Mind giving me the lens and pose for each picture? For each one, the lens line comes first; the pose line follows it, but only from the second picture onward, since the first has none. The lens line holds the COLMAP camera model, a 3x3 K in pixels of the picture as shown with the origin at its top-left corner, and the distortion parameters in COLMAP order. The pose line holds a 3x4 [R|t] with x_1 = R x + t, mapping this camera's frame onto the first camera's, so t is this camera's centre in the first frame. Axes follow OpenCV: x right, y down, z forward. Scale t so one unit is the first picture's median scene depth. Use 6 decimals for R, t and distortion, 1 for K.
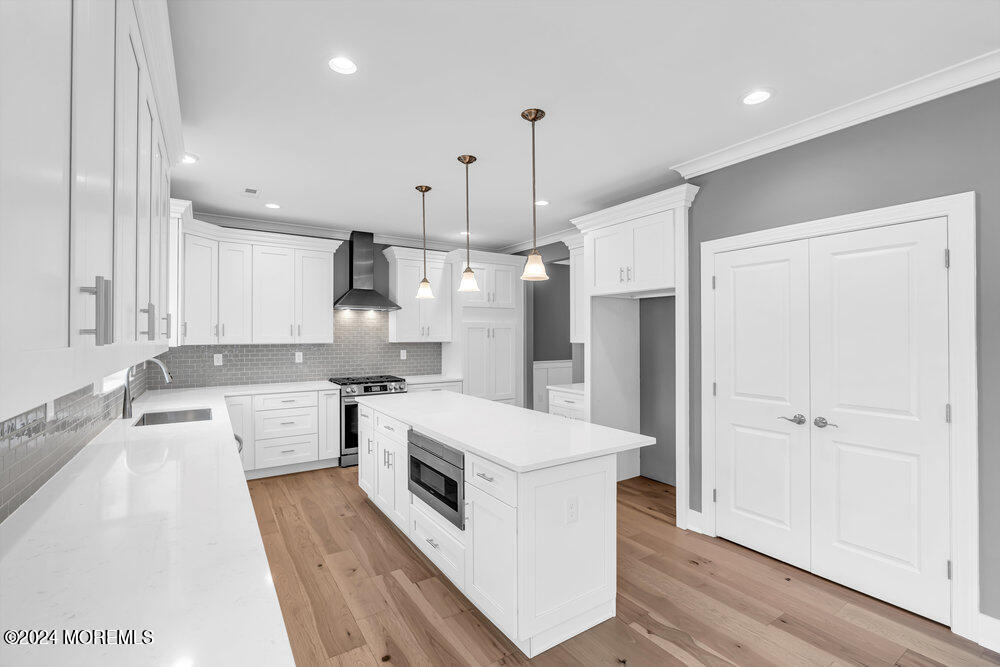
lens RADIAL K [[451.5, 0, 501.1], [0, 451.5, 332.4], [0, 0, 1]] dist [-0.011100, 0.004590]
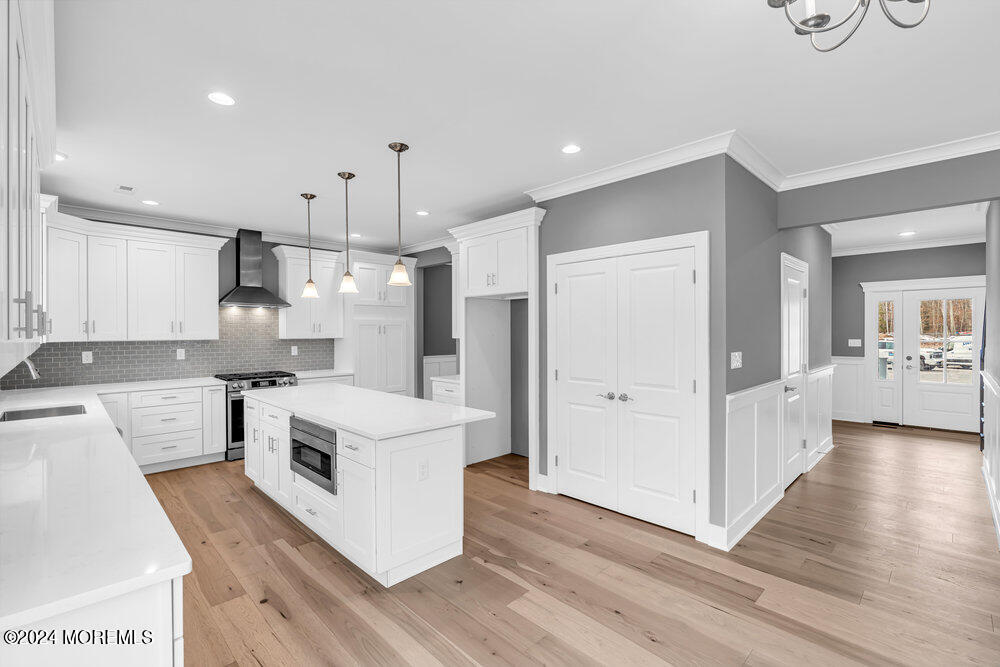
lens RADIAL K [[451.5, 0, 500.8], [0, 451.5, 332.4], [0, 0, 1]] dist [-0.011100, 0.004590]
pose [[0.980528, -0.001745, 0.196372, 0.060242], [0.000162, 0.999967, 0.008078, -0.000593], [-0.196380, -0.007889, 0.980496, -0.136064]]
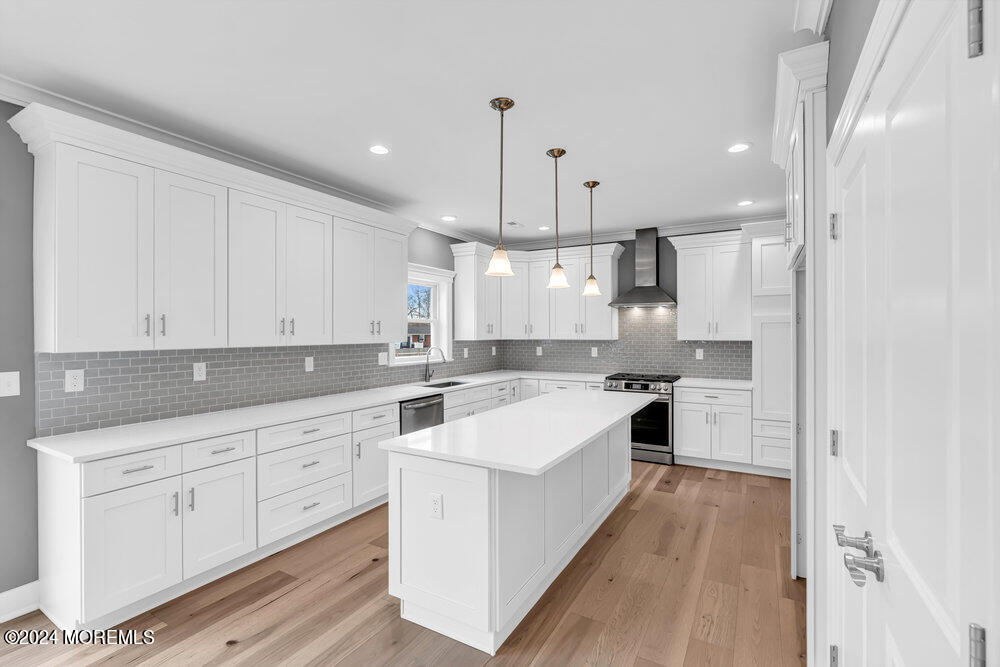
lens RADIAL K [[451.5, 0, 499.1], [0, 451.5, 331.9], [0, 0, 1]] dist [-0.011100, 0.004590]
pose [[0.444345, 0.000022, -0.895856, 0.567813], [0.006563, 0.999973, 0.003280, 0.000041], [0.895832, -0.007337, 0.444333, 0.347342]]
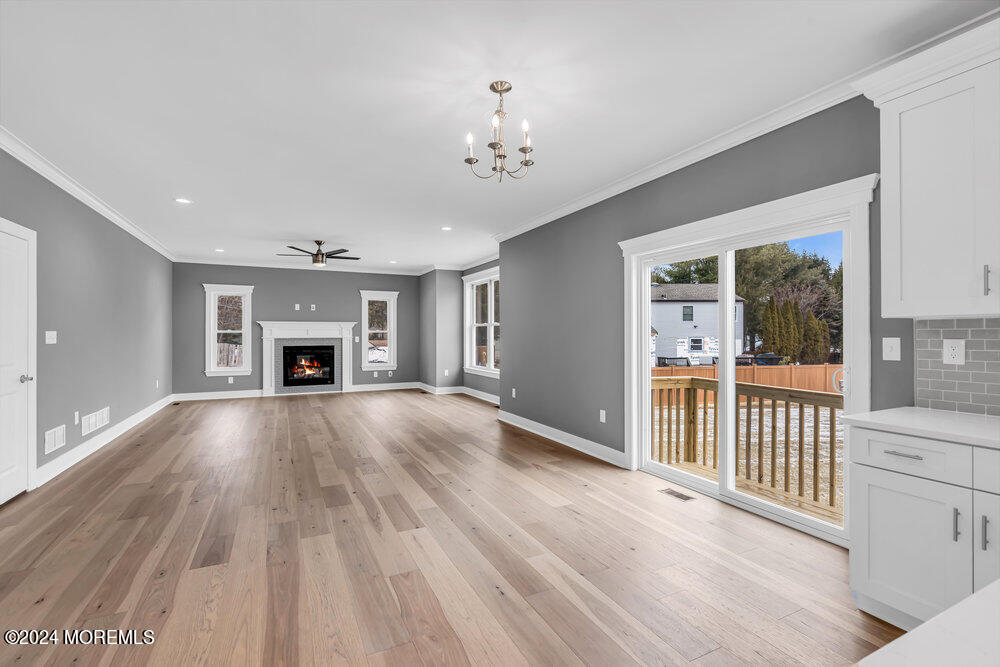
lens RADIAL K [[451.5, 0, 500.5], [0, 451.5, 335.6], [0, 0, 1]] dist [-0.011100, 0.004590]
pose [[-0.990588, 0.013481, 0.136210, 0.243715], [0.013765, 0.999905, 0.001140, 0.035327], [-0.136182, 0.003004, -0.990679, 0.689447]]
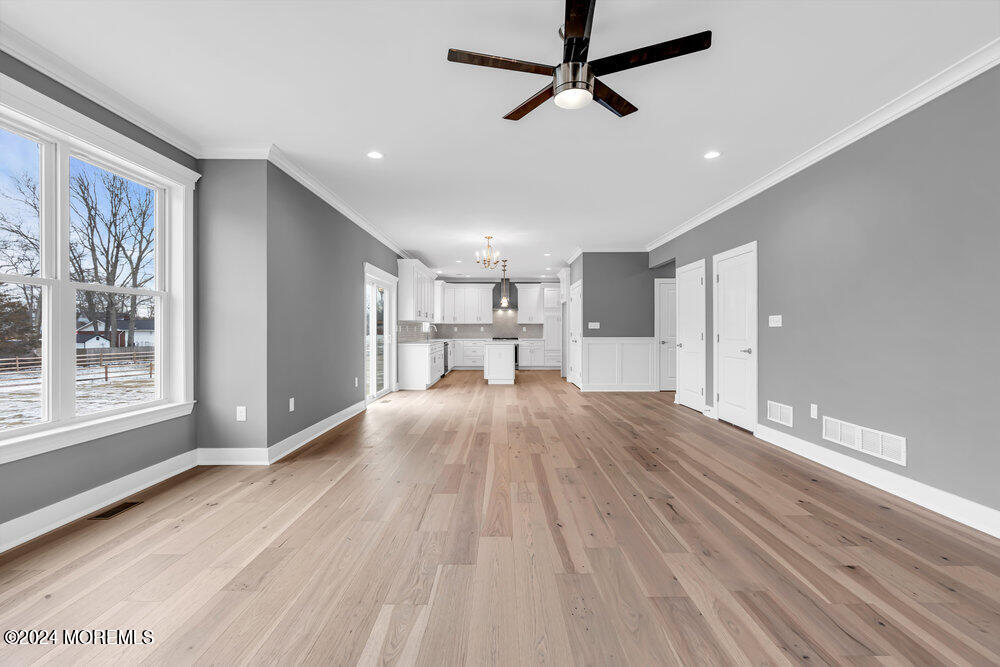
lens RADIAL K [[451.5, 0, 495.6], [0, 451.5, 329.1], [0, 0, 1]] dist [-0.011100, 0.004590]
pose [[0.819633, 0.003416, -0.572879, 1.363978], [0.003871, 0.999926, 0.011500, 0.031732], [0.572876, -0.011643, 0.819559, -1.343634]]
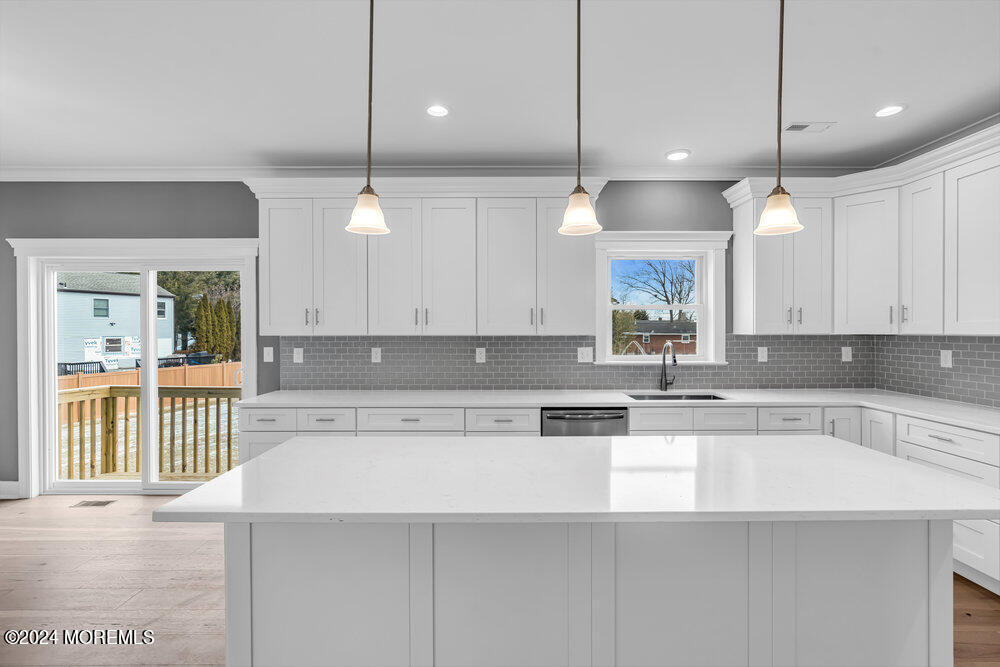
lens RADIAL K [[451.5, 0, 500.5], [0, 451.5, 330.7], [0, 0, 1]] dist [-0.011100, 0.004590]
pose [[-0.552825, 0.014480, -0.833172, 0.314092], [0.009174, 0.999894, 0.011290, 0.007330], [0.833247, -0.001402, -0.552899, 0.924987]]
